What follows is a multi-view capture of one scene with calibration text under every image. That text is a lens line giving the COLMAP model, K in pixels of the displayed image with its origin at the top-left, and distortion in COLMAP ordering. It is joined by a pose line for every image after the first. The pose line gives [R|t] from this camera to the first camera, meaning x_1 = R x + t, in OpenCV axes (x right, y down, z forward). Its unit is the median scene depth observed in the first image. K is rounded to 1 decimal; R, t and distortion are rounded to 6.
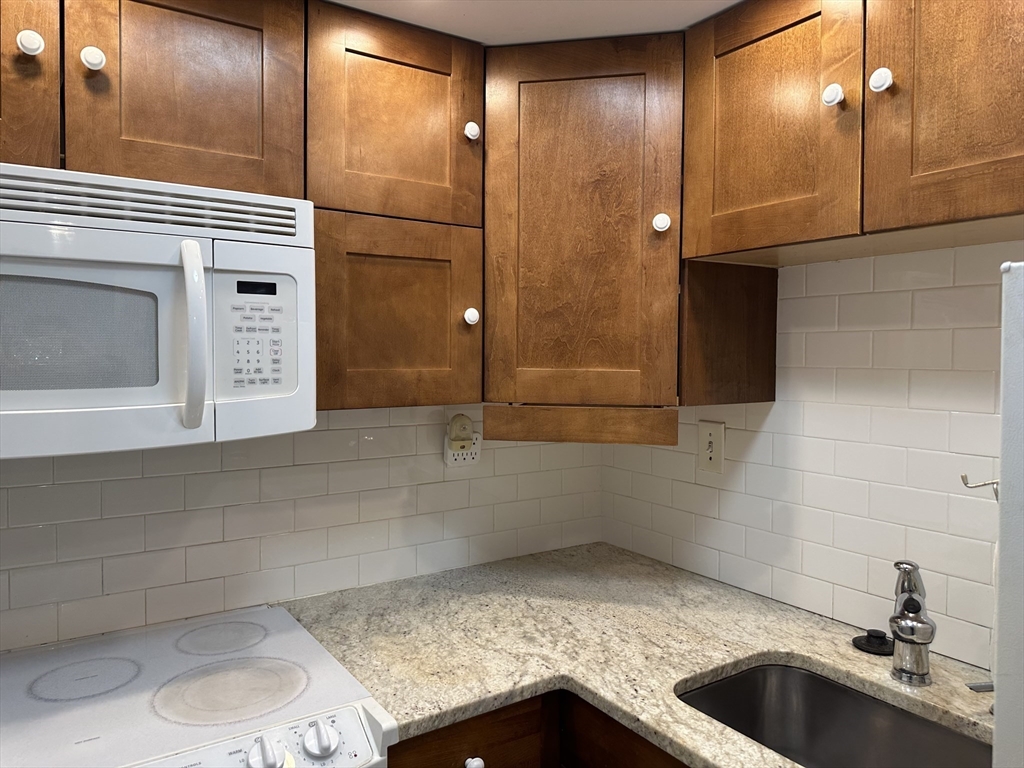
lens RADIAL K [[721.7, 0, 517.4], [0, 721.7, 385.5], [0, 0, 1]] dist [0.060713, -0.081463]
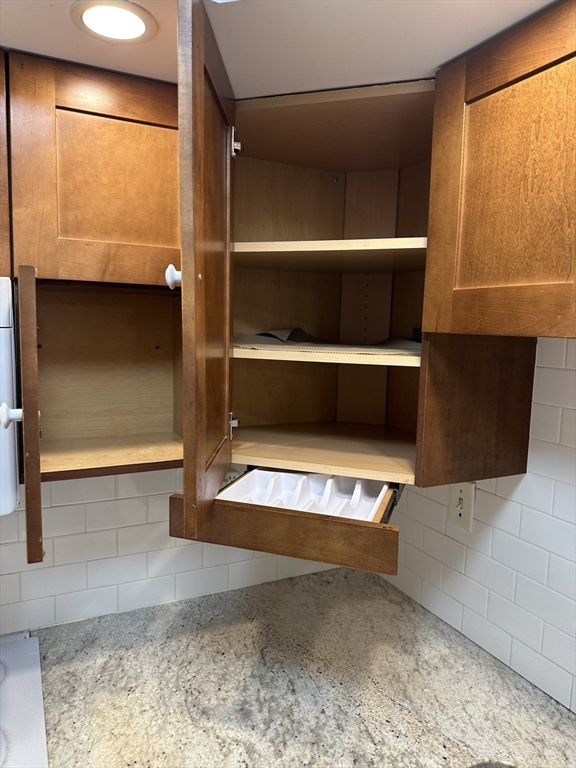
lens RADIAL K [[541.2, 0, 289.3], [0, 541.2, 394.0], [0, 0, 1]] dist [0.060713, -0.081463]
pose [[0.990702, 0.038899, -0.130371, 0.160718], [-0.027871, 0.995959, 0.085376, -0.157395], [0.133166, -0.080949, 0.987782, 0.307162]]
